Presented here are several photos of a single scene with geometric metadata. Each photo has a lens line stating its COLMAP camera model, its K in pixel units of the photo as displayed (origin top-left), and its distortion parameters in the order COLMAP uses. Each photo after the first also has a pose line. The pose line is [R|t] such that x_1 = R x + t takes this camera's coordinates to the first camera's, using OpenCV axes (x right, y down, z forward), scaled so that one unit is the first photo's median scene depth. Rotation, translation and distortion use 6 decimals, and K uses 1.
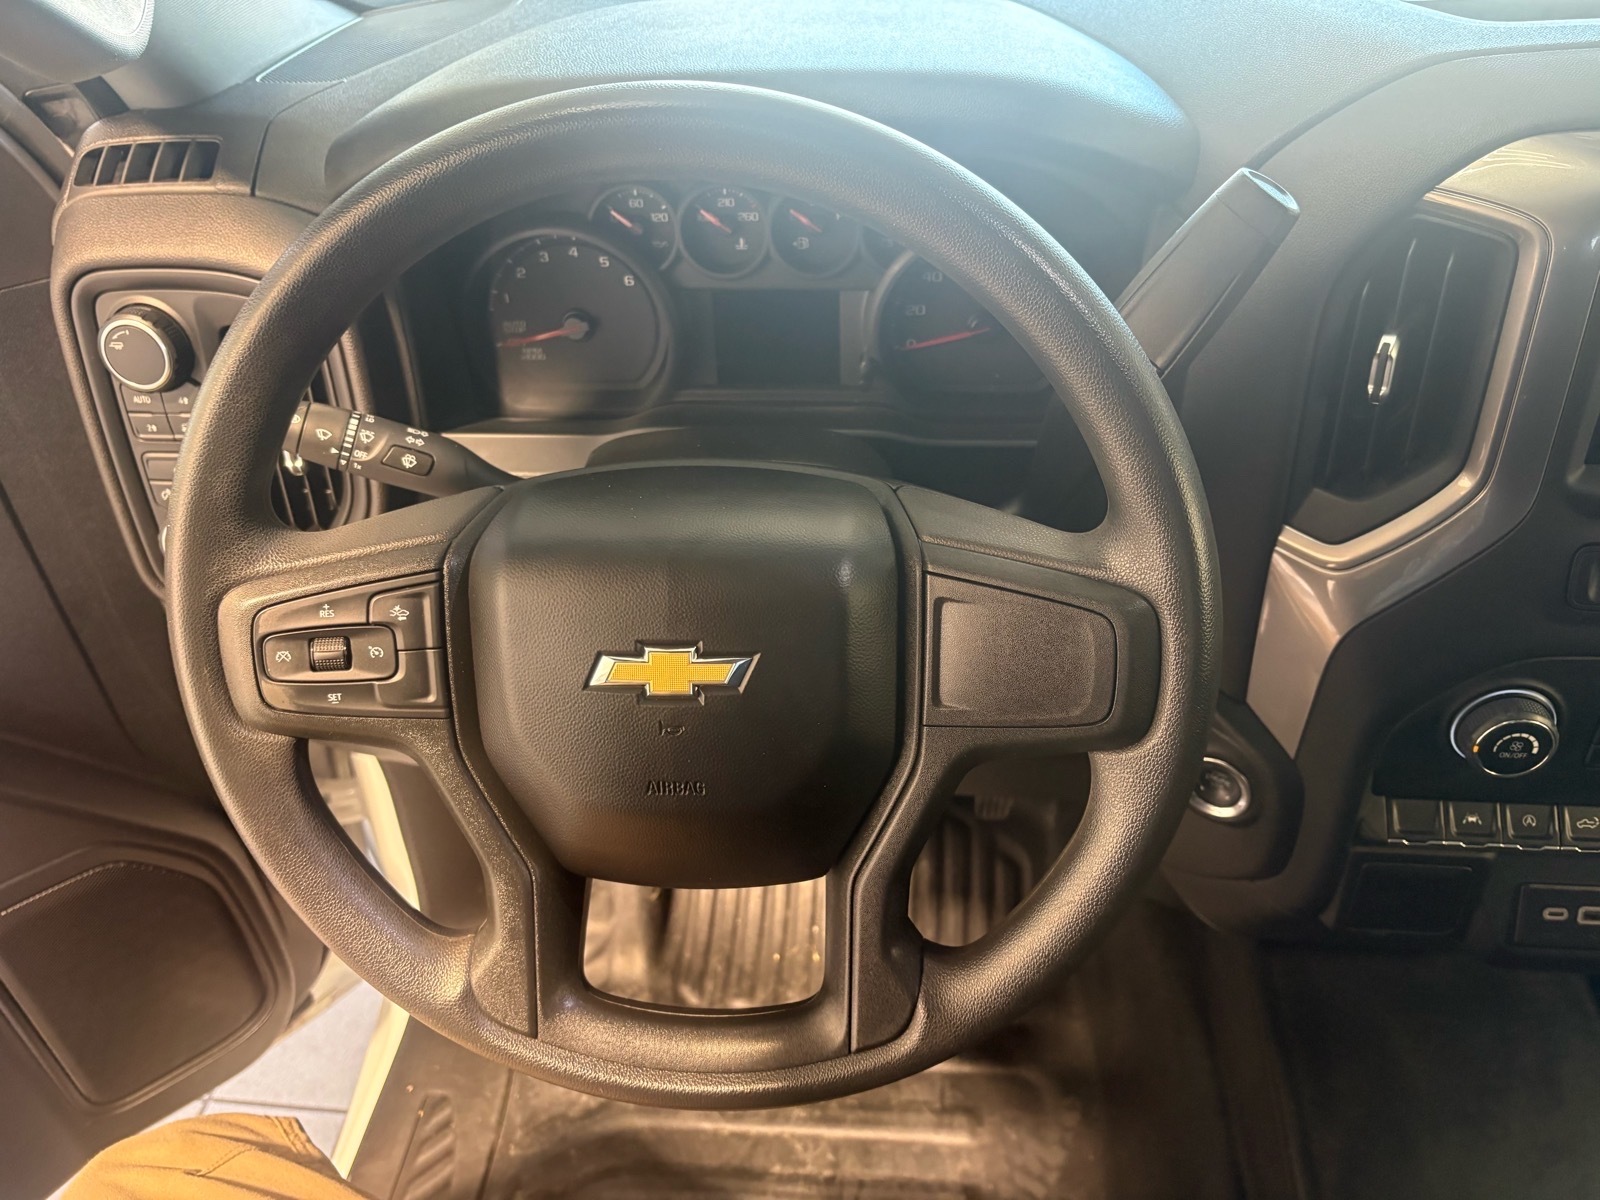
lens RADIAL K [[1217.2, 0, 800.6], [0, 1217.2, 619.2], [0, 0, 1]] dist [-0.002617, -0.000727]
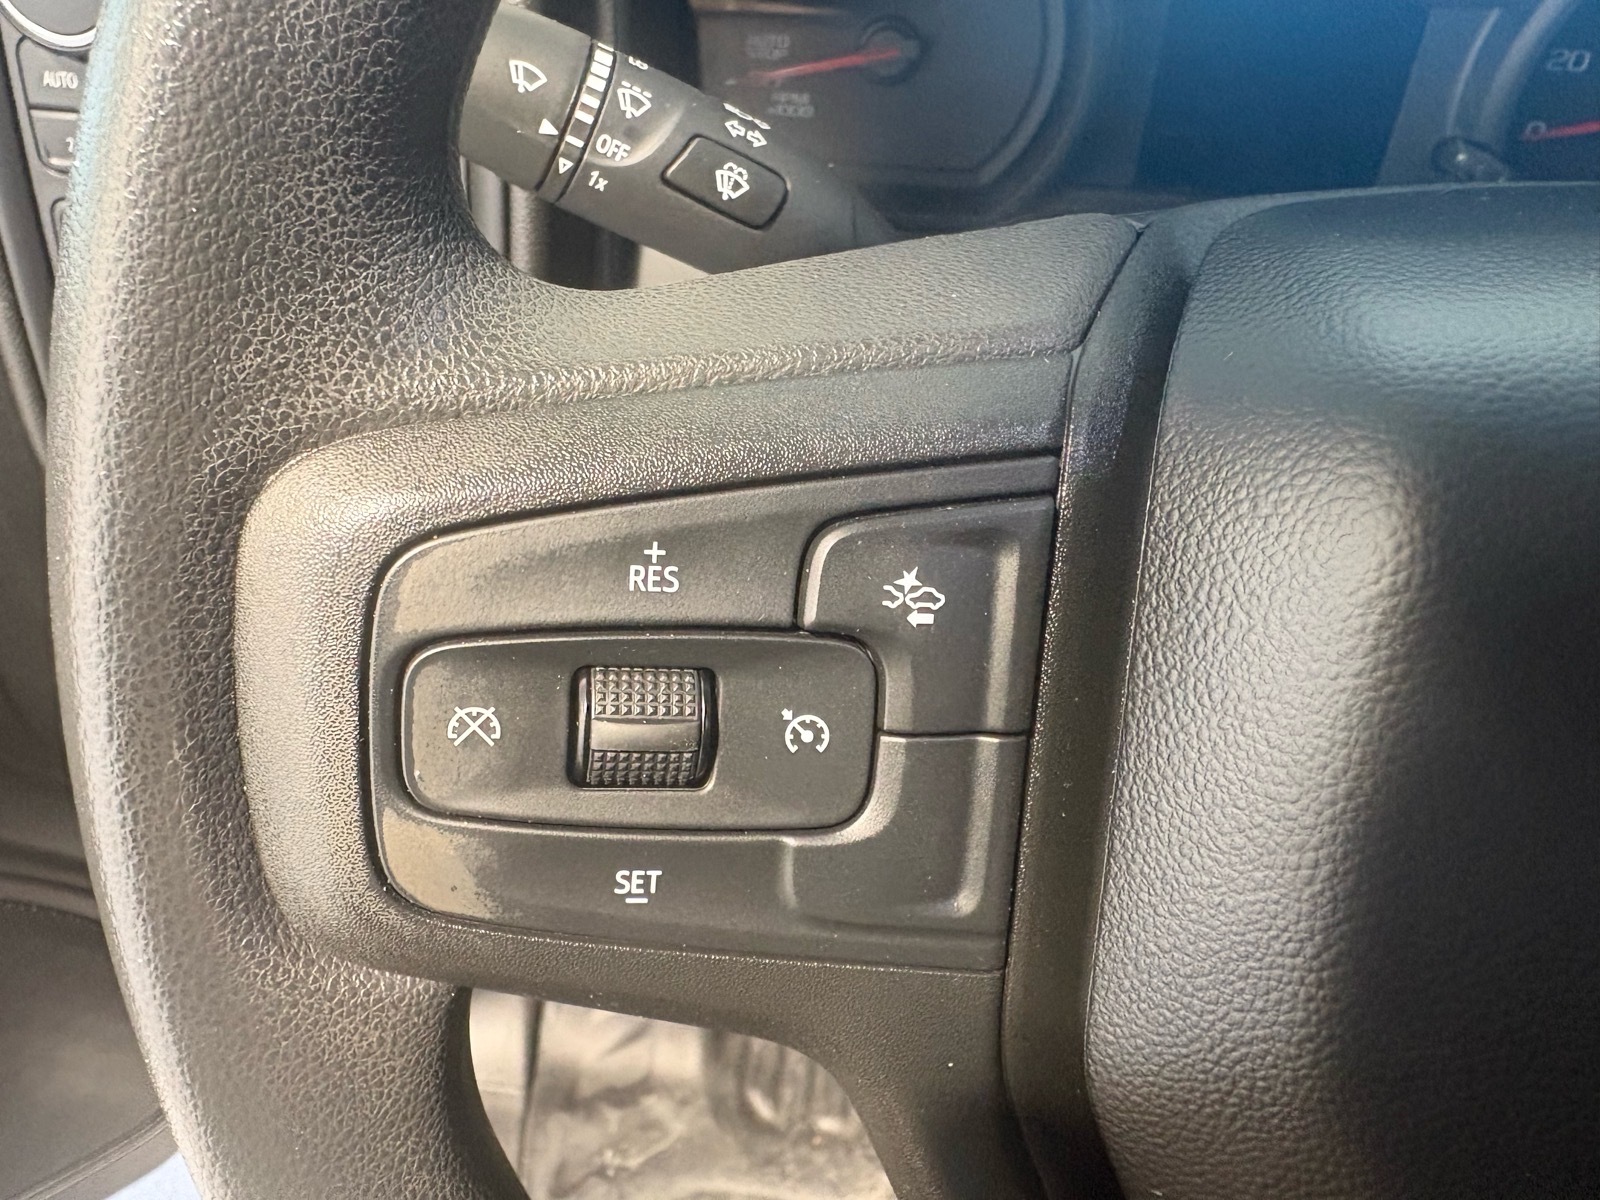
lens RADIAL K [[1125.7, 0, 684.3], [0, 1125.7, 598.2], [0, 0, 1]] dist [0.026044, -0.067357]
pose [[0.996550, 0.082881, 0.004349, -0.278041], [-0.082939, 0.996434, 0.015483, -0.003387], [-0.003051, -0.015790, 0.999871, 0.547779]]
